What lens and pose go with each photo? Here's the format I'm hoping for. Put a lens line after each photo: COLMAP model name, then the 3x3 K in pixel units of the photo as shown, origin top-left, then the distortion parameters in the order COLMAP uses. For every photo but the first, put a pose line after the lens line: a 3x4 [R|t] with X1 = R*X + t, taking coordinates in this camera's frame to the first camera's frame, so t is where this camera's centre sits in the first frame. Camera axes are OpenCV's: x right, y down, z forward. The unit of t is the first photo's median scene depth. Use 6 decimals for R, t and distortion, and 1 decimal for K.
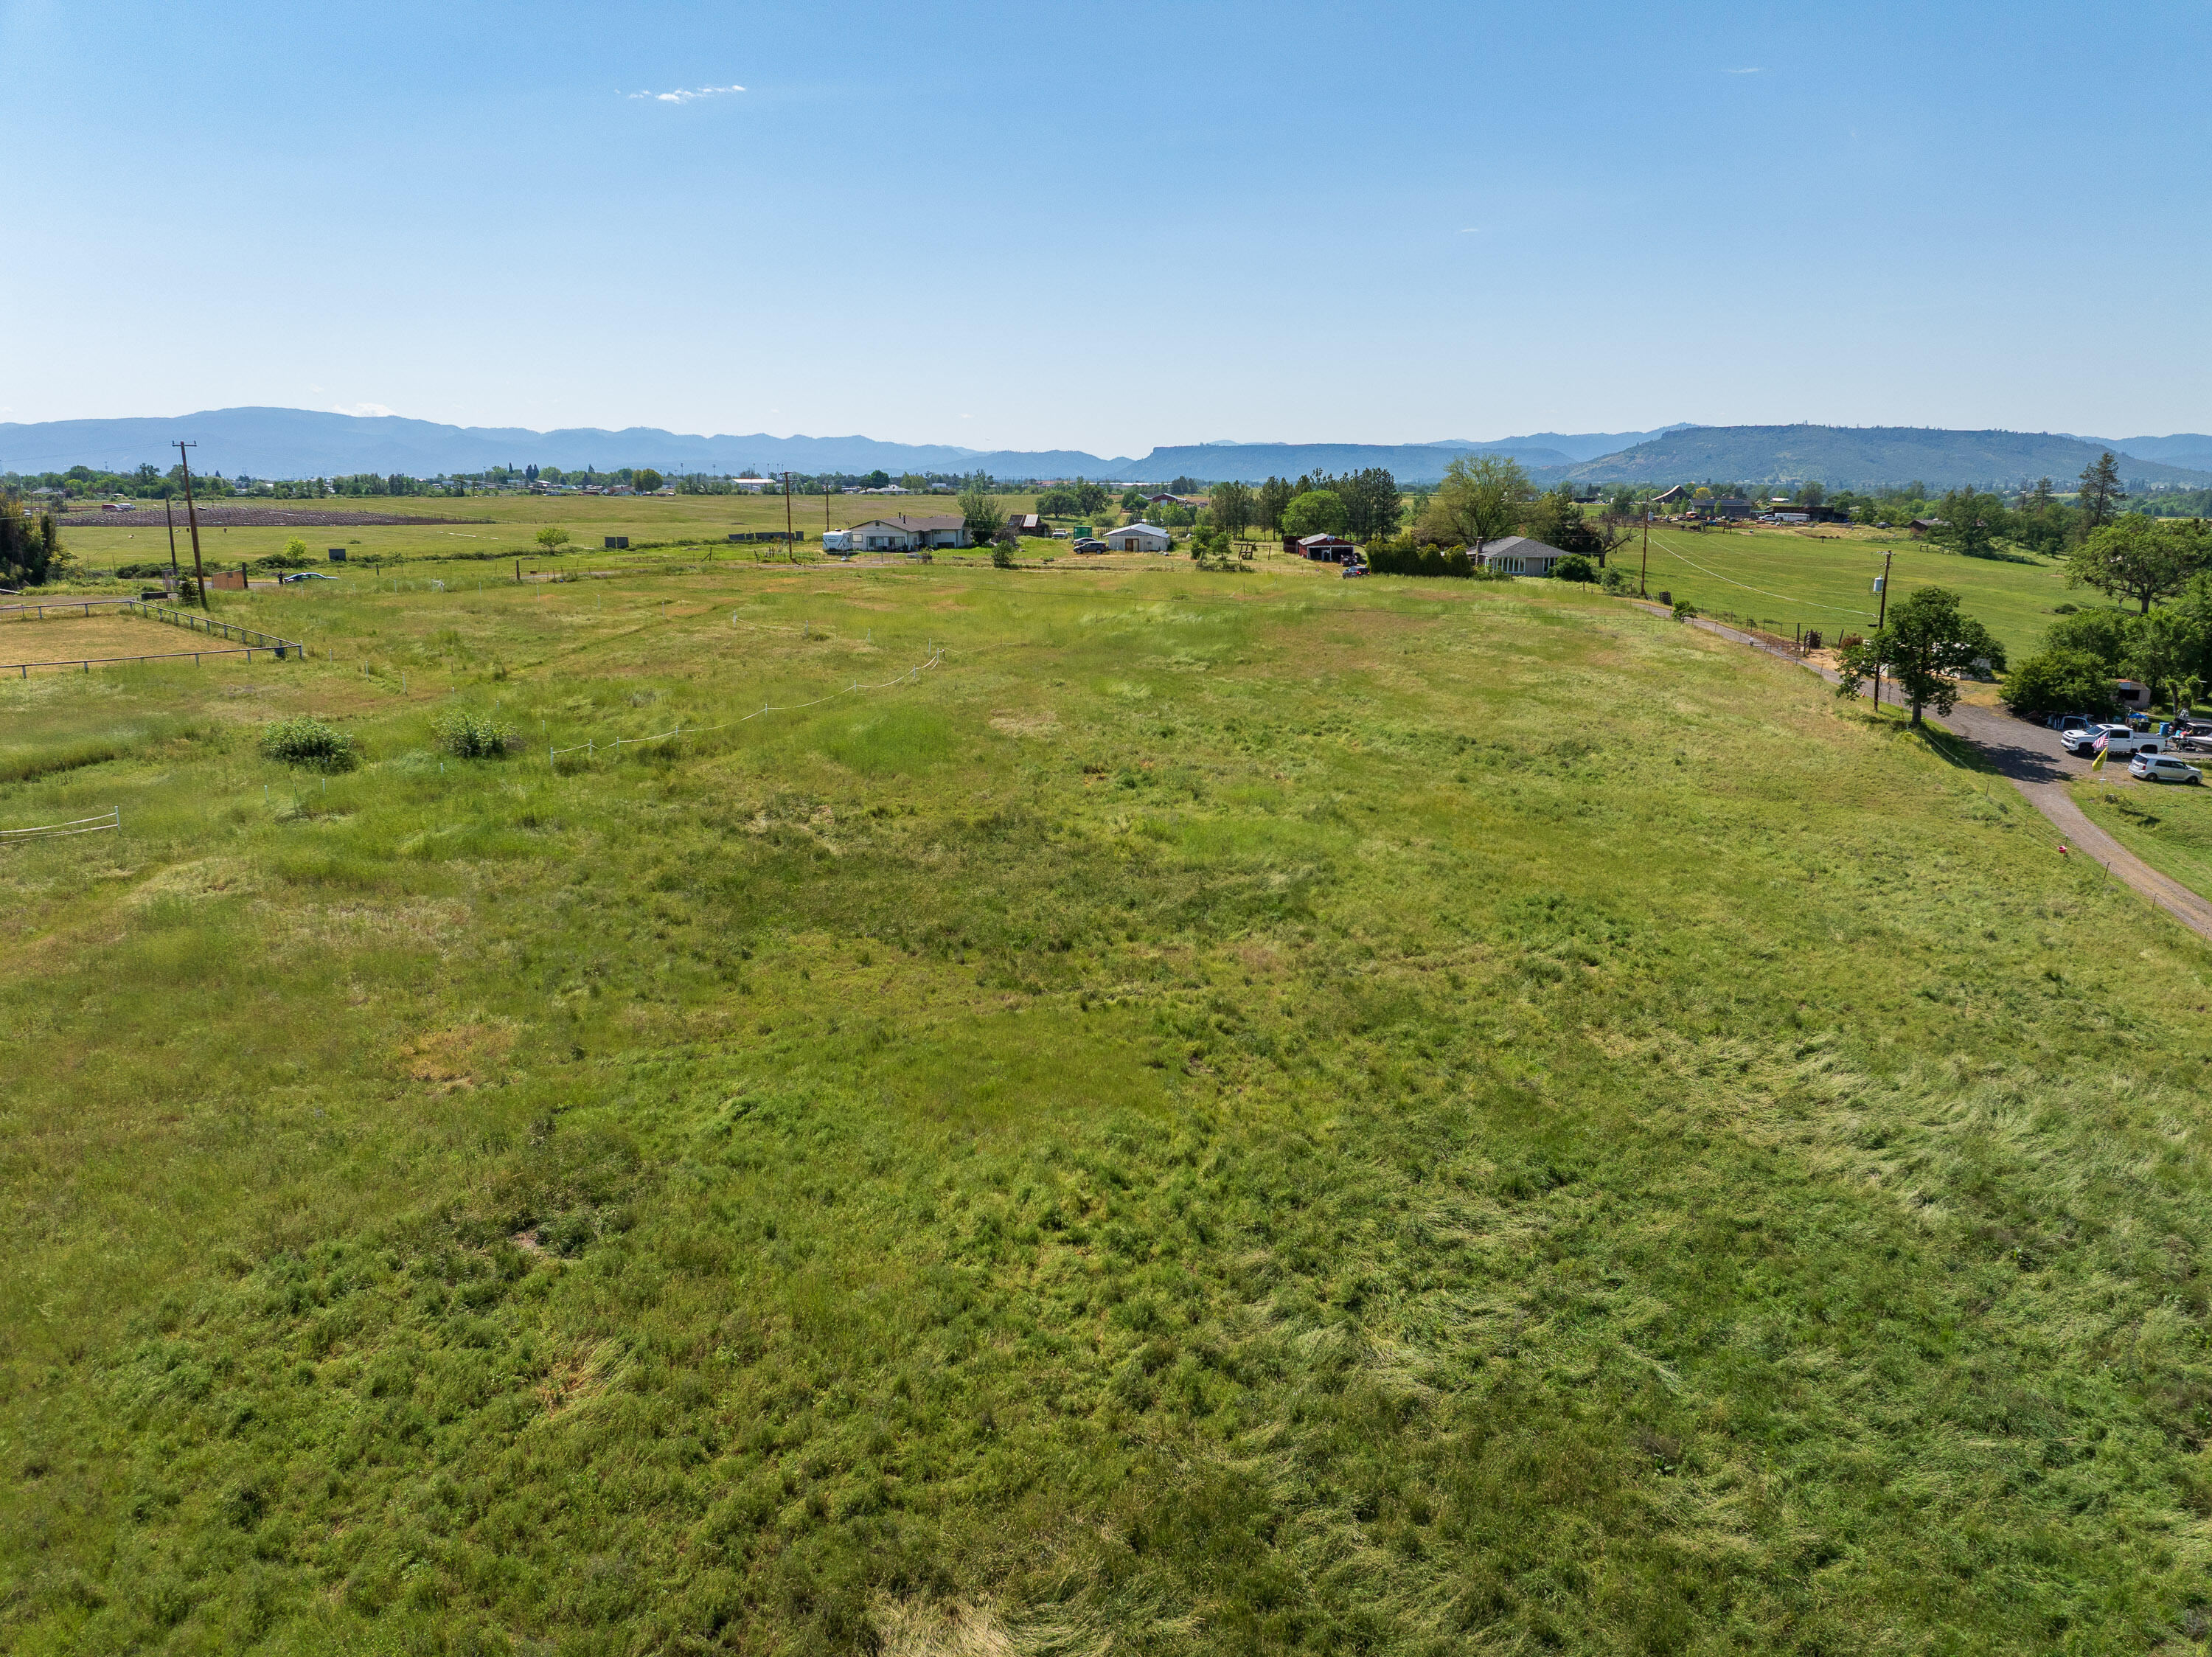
lens RADIAL K [[1551.7, 0, 1116.8], [0, 1551.7, 822.2], [0, 0, 1]] dist [-0.034208, -0.007600]
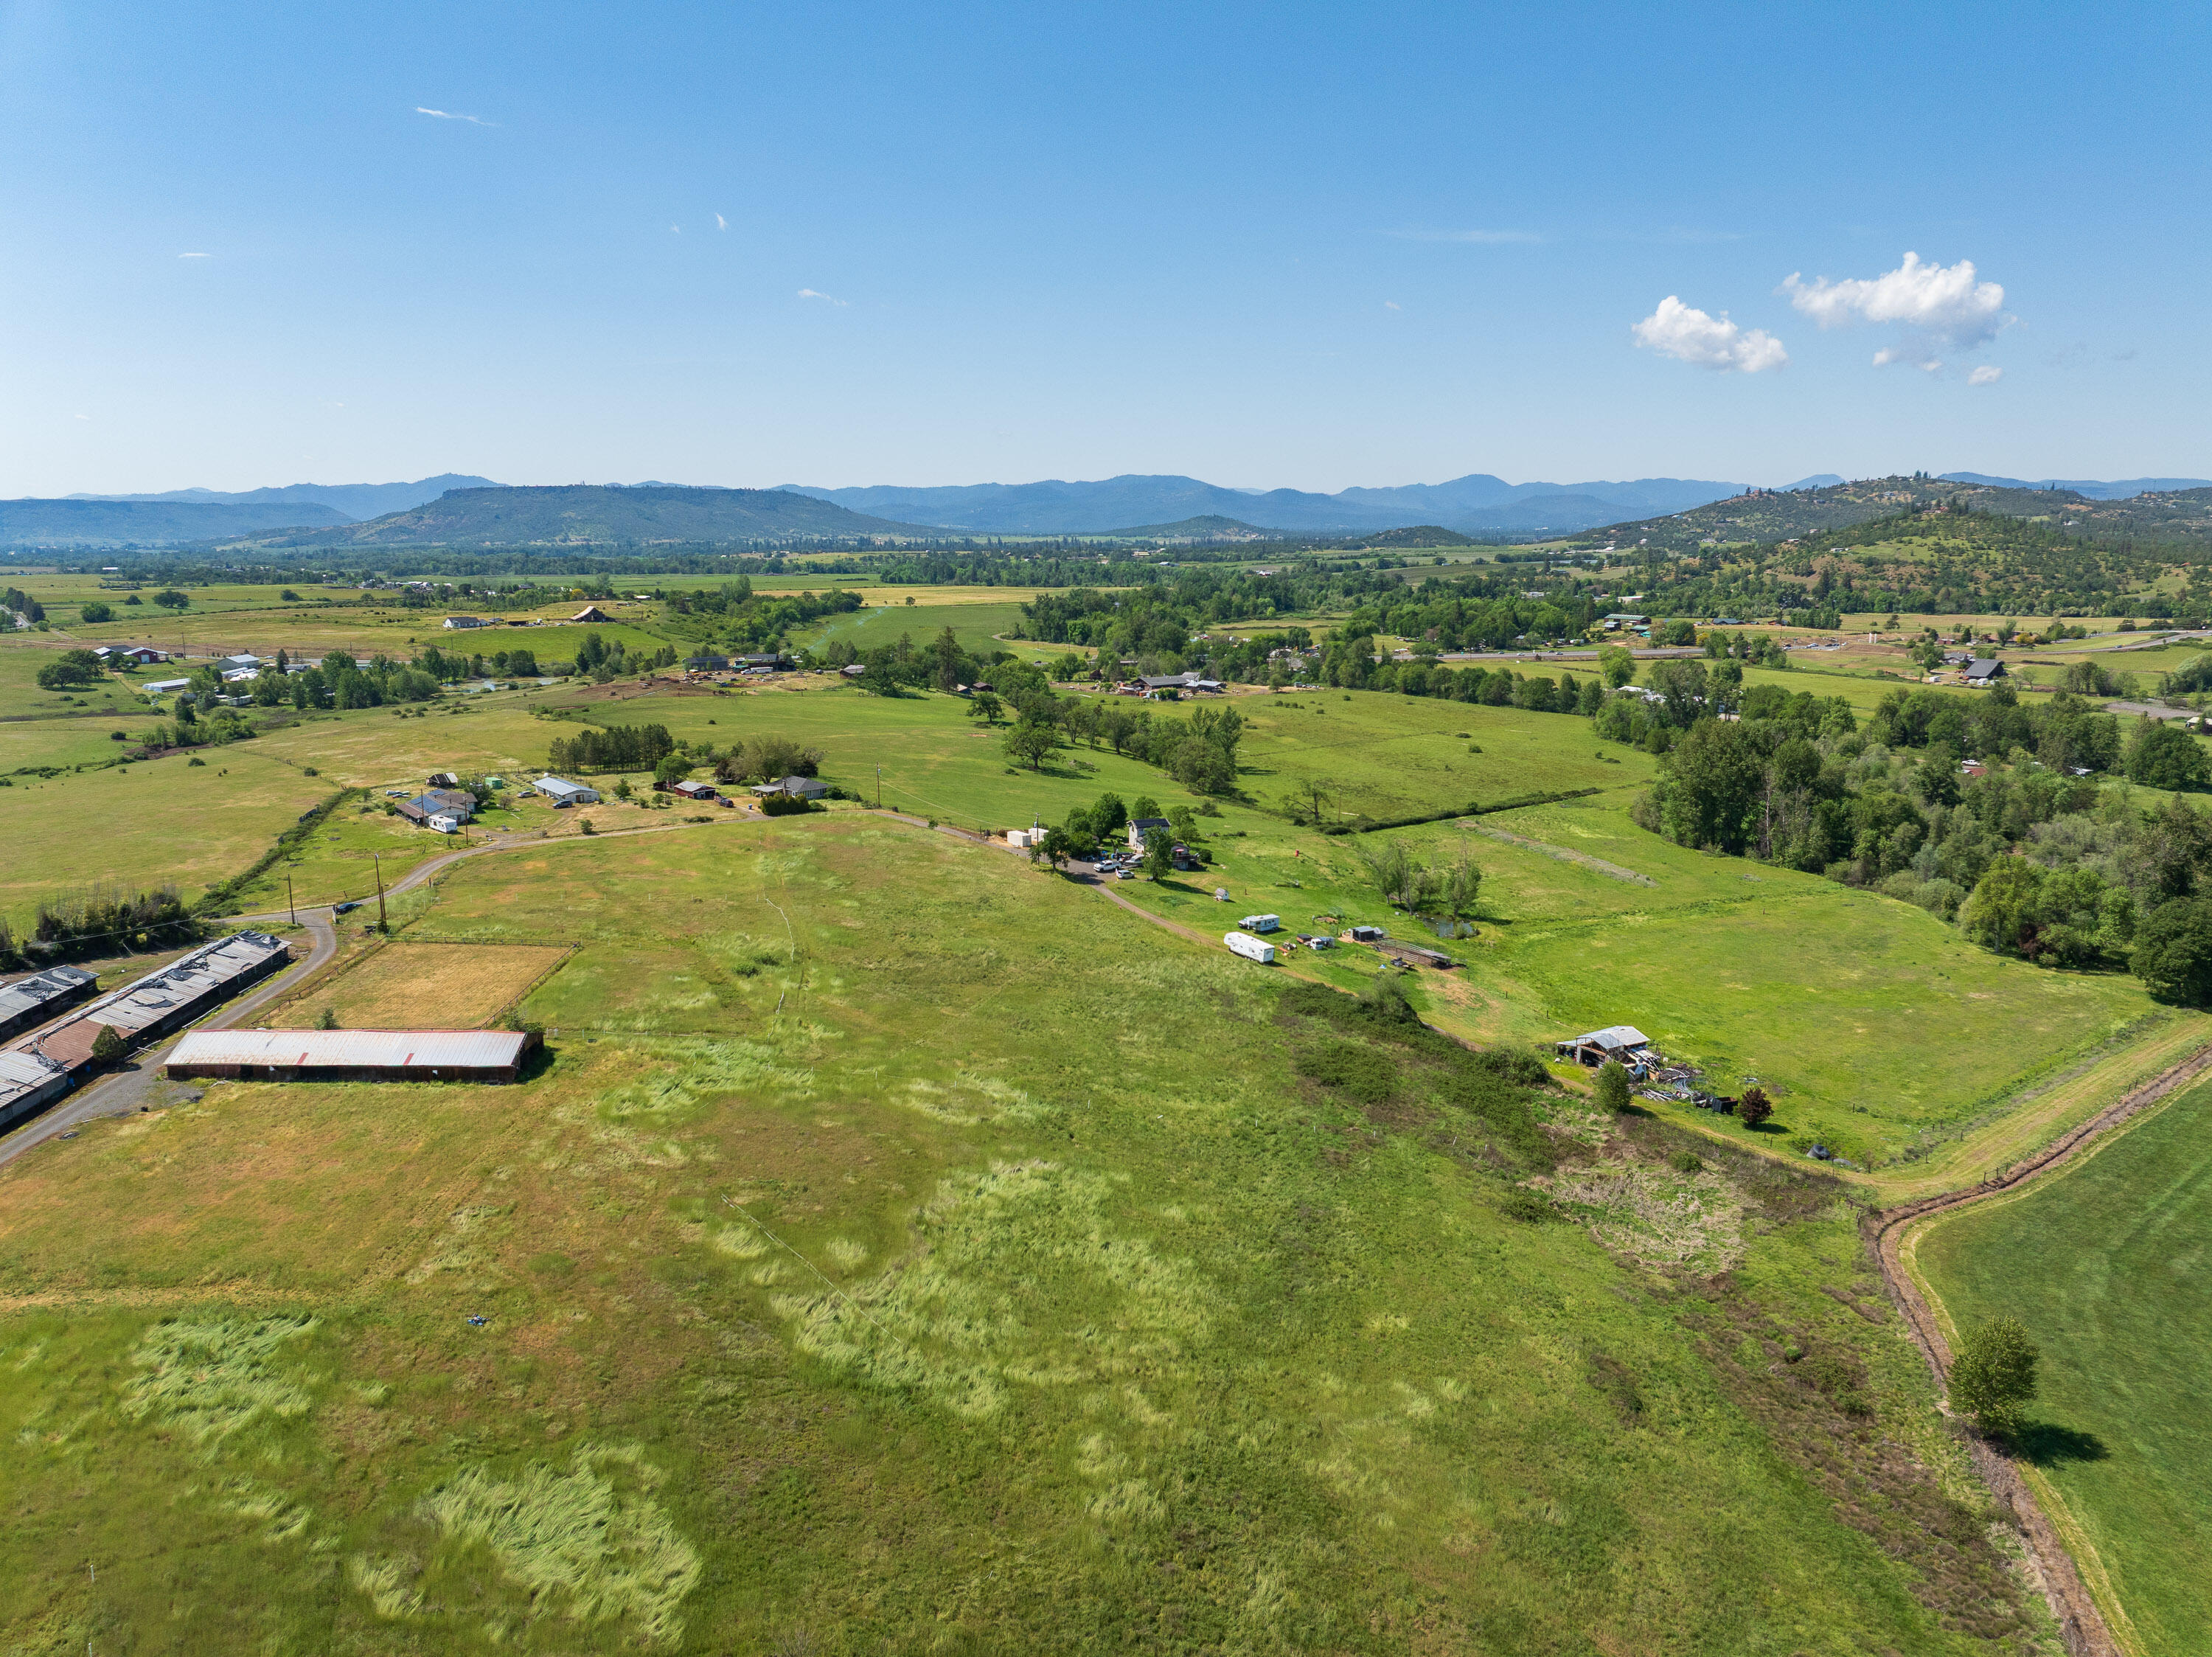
lens RADIAL K [[1551.7, 0, 1116.8], [0, 1551.7, 822.2], [0, 0, 1]] dist [-0.034208, -0.007600]
pose [[0.732963, -0.131203, 0.667497, -0.867315], [0.149558, 0.988297, 0.030034, -0.140209], [-0.663625, 0.077816, 0.744007, -0.833112]]
